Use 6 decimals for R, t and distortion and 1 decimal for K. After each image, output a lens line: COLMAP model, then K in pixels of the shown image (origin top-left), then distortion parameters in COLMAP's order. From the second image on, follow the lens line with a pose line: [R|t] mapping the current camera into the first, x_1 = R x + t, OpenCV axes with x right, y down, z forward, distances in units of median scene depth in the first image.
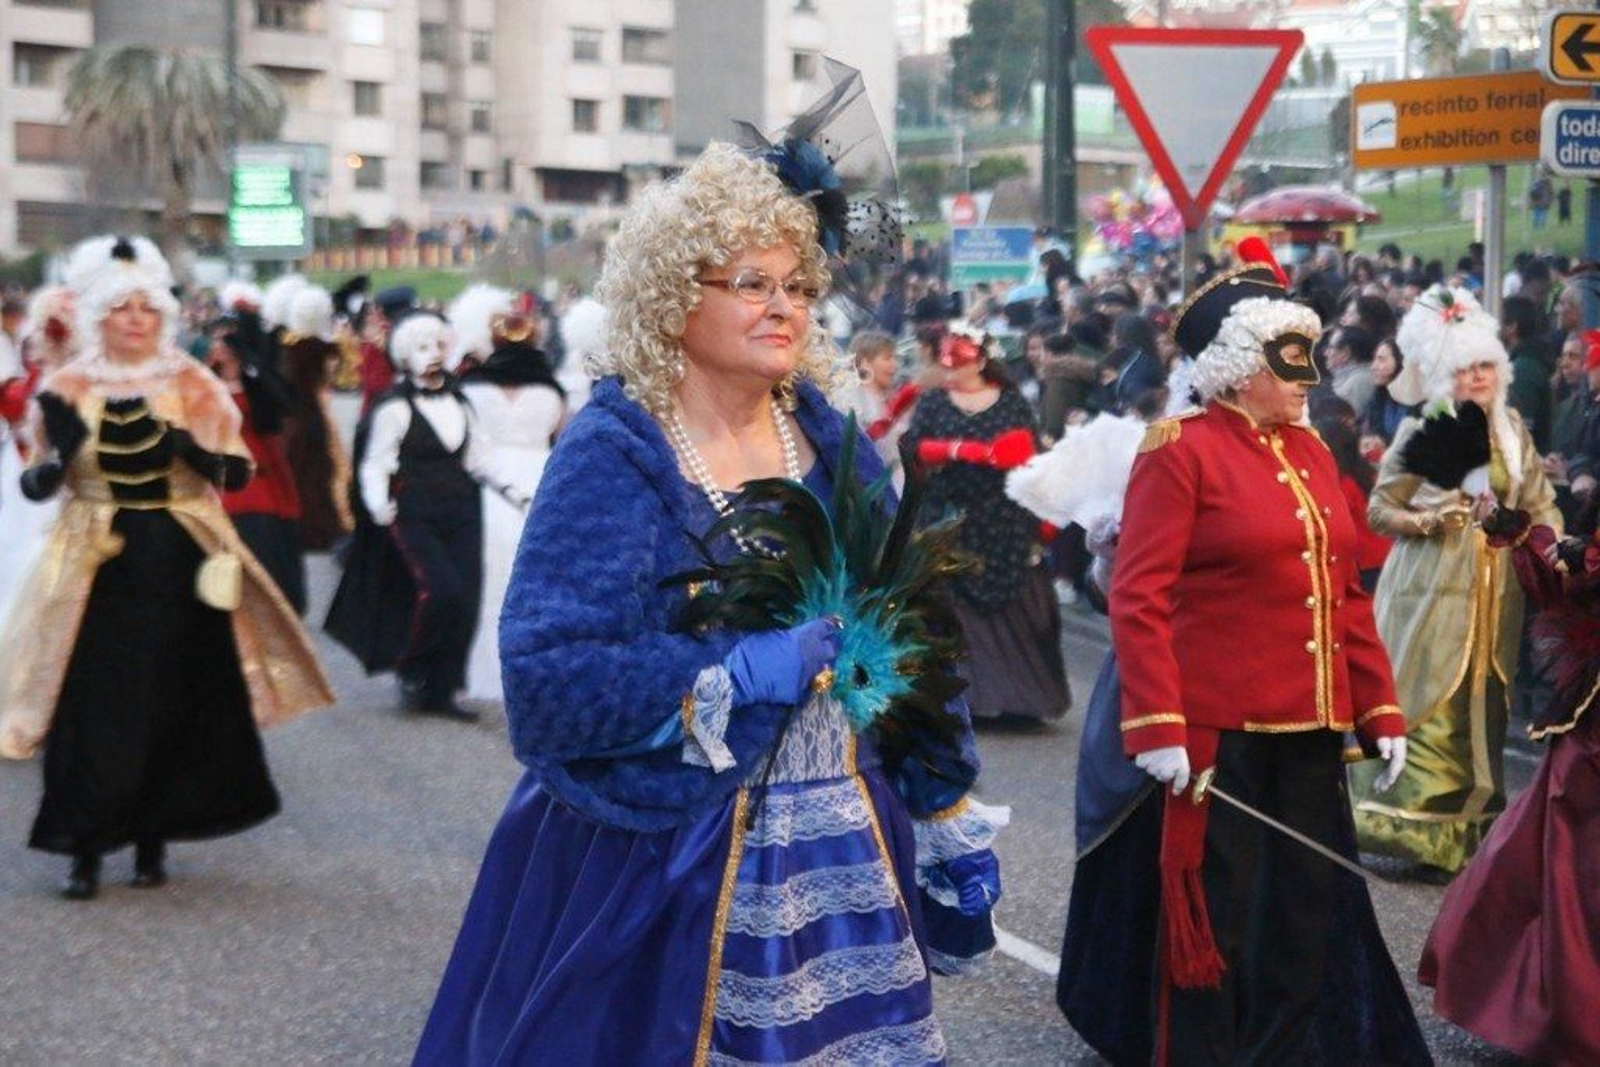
lens RADIAL K [[3252.8, 0, 802.8], [0, 3252.8, 529.0], [0, 0, 1]] dist [0.270037, 0.000000]
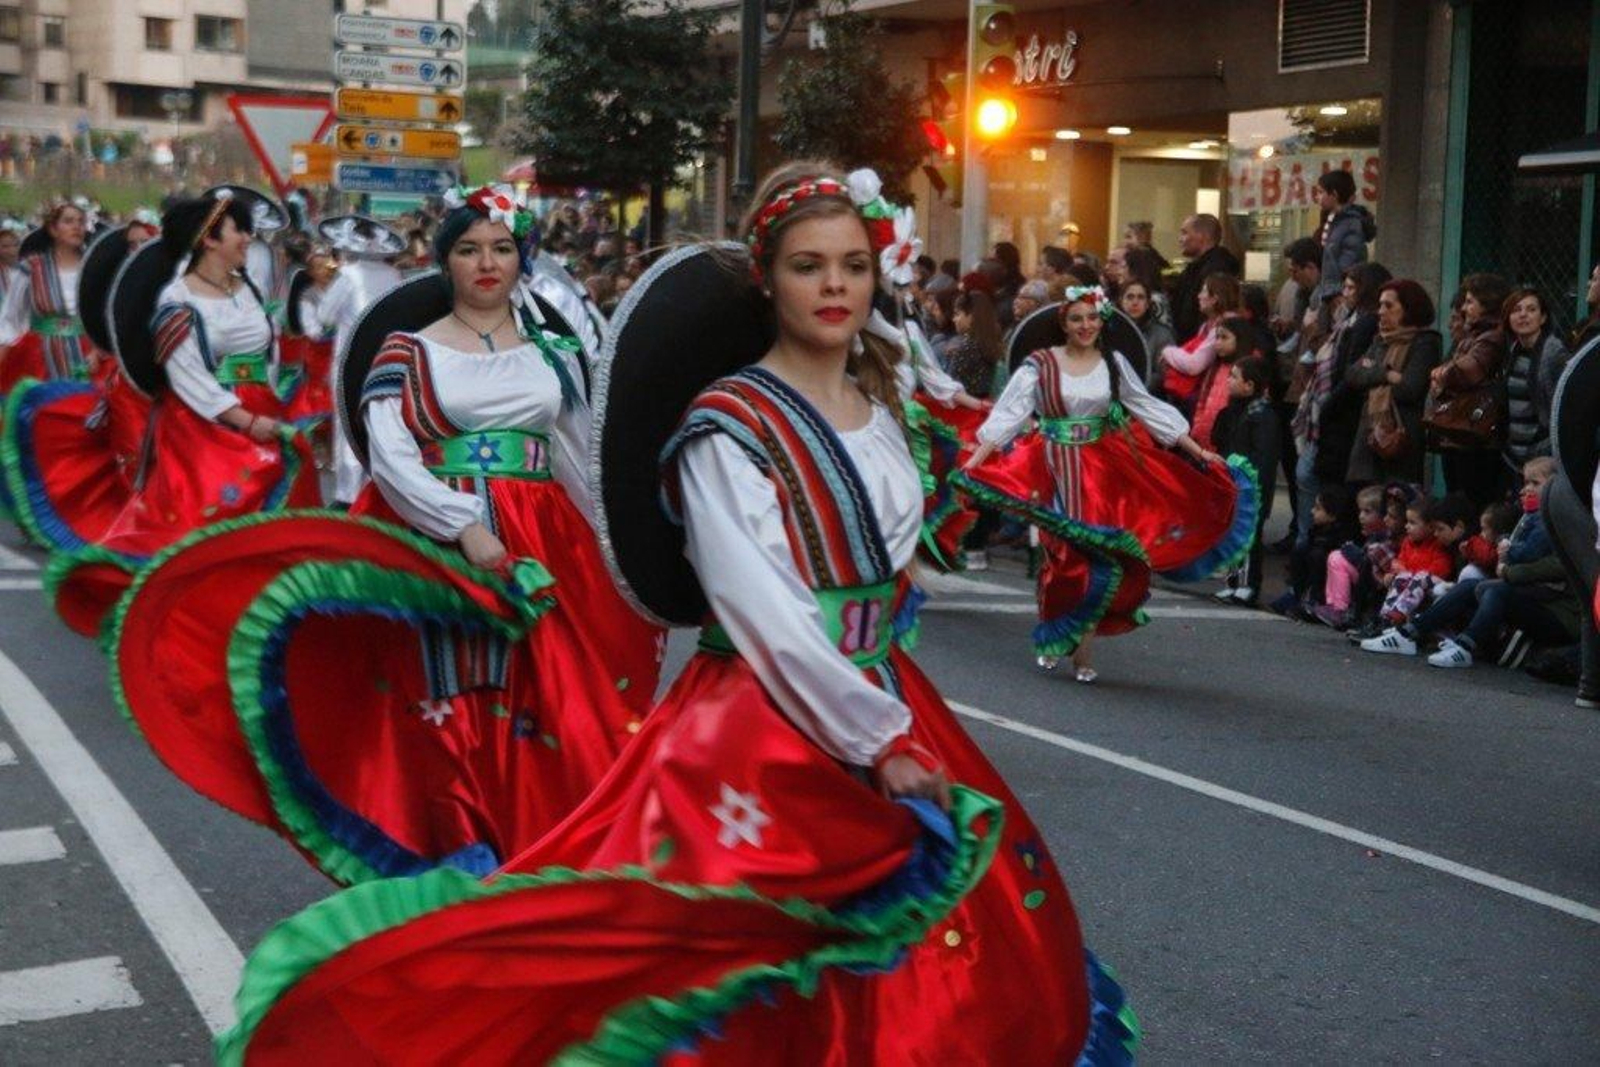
lens RADIAL K [[3618.9, 0, 797.5], [0, 3618.9, 537.9], [0, 0, 1]] dist [0.363058, 0.000000]
pose [[0.996239, 0.008416, 0.086239, 0.036479], [-0.010029, 0.999782, 0.018295, 0.010406], [-0.086066, -0.019091, 0.996107, -0.187104]]
